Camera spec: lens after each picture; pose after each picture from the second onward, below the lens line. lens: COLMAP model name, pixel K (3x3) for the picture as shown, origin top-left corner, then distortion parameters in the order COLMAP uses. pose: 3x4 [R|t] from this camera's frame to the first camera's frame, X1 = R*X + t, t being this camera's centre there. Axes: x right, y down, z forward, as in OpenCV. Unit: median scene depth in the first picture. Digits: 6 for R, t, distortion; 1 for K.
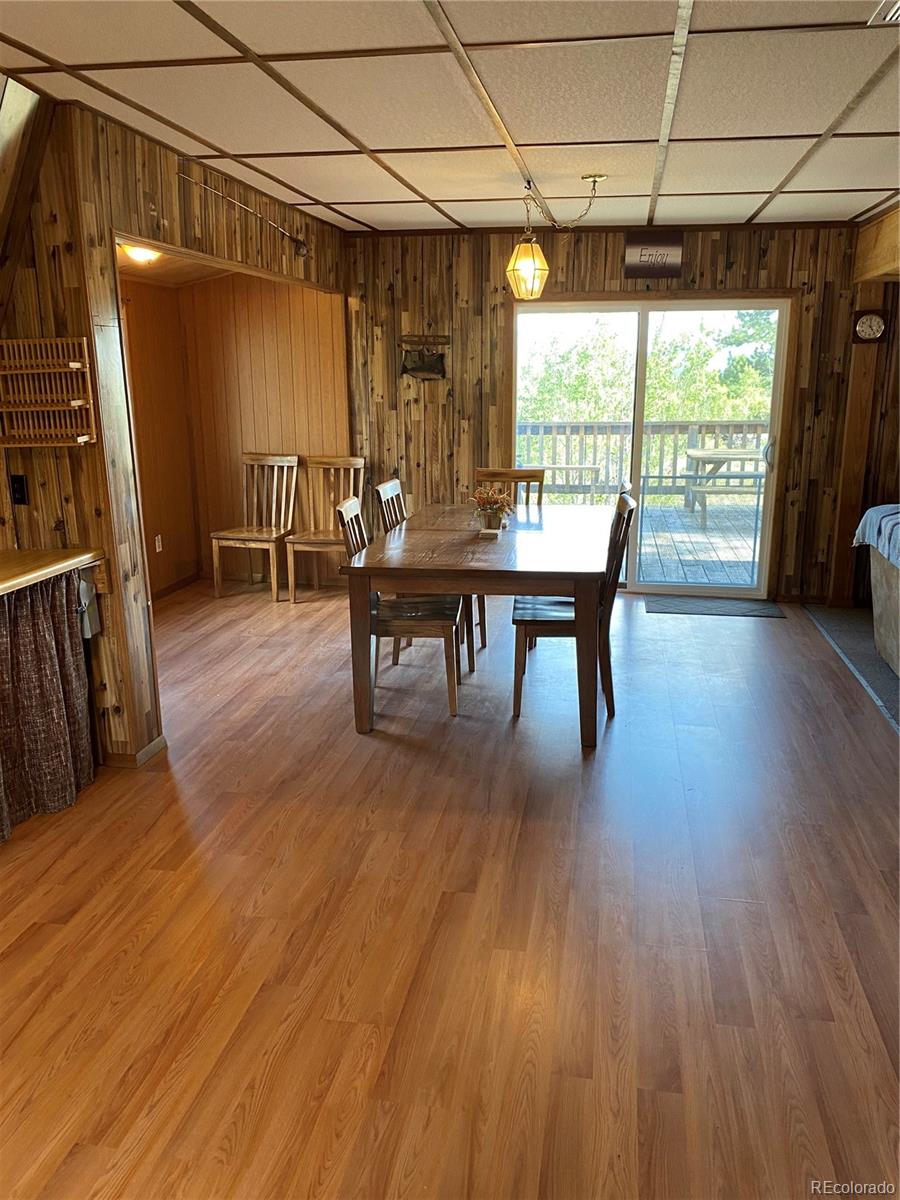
lens RADIAL K [[906.3, 0, 458.3], [0, 906.3, 603.8], [0, 0, 1]] dist [-0.012576, -0.008112]
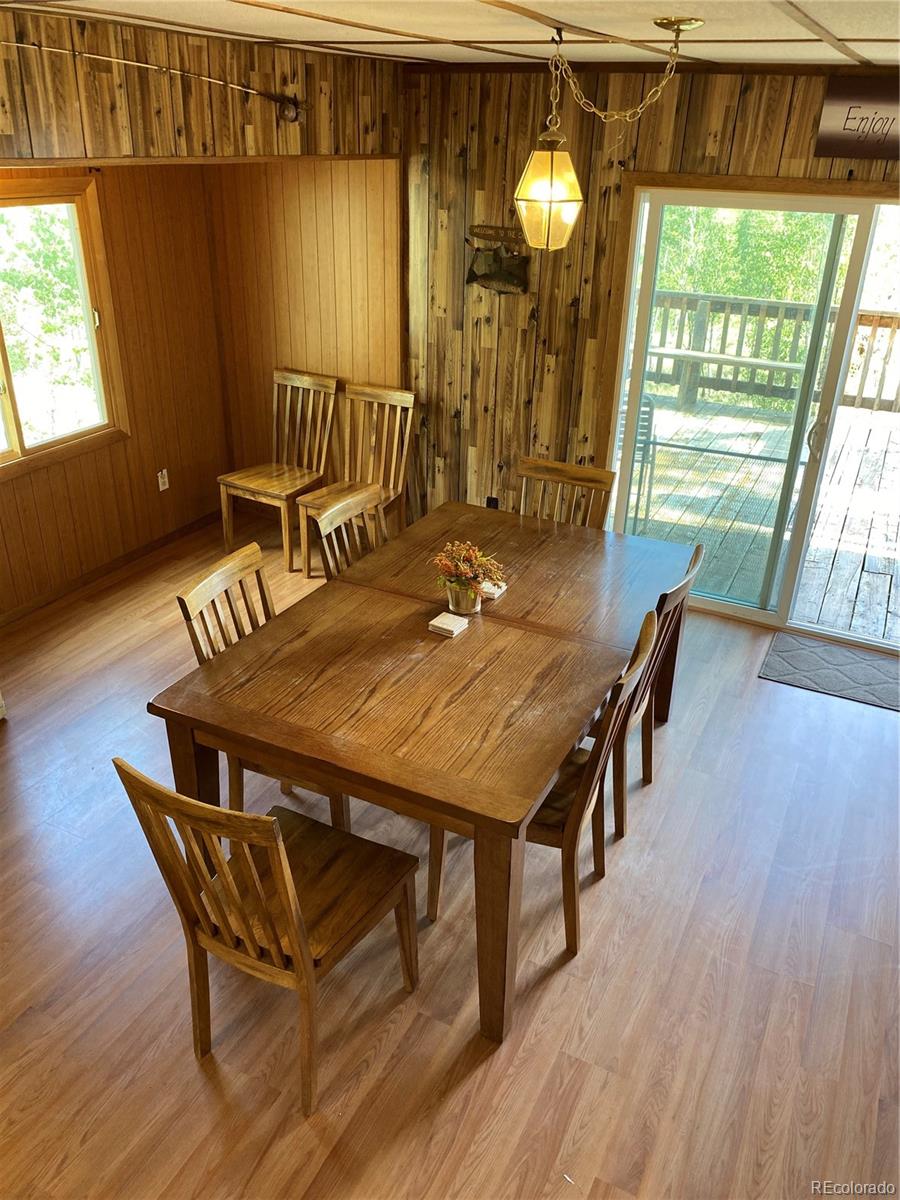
lens RADIAL K [[906.3, 0, 446.9], [0, 906.3, 595.0], [0, 0, 1]] dist [-0.012576, -0.008112]
pose [[0.960989, 0.144764, -0.235678, 0.123189], [-0.093930, 0.972262, 0.214206, -0.166203], [0.260151, -0.183712, 0.947930, 0.279996]]
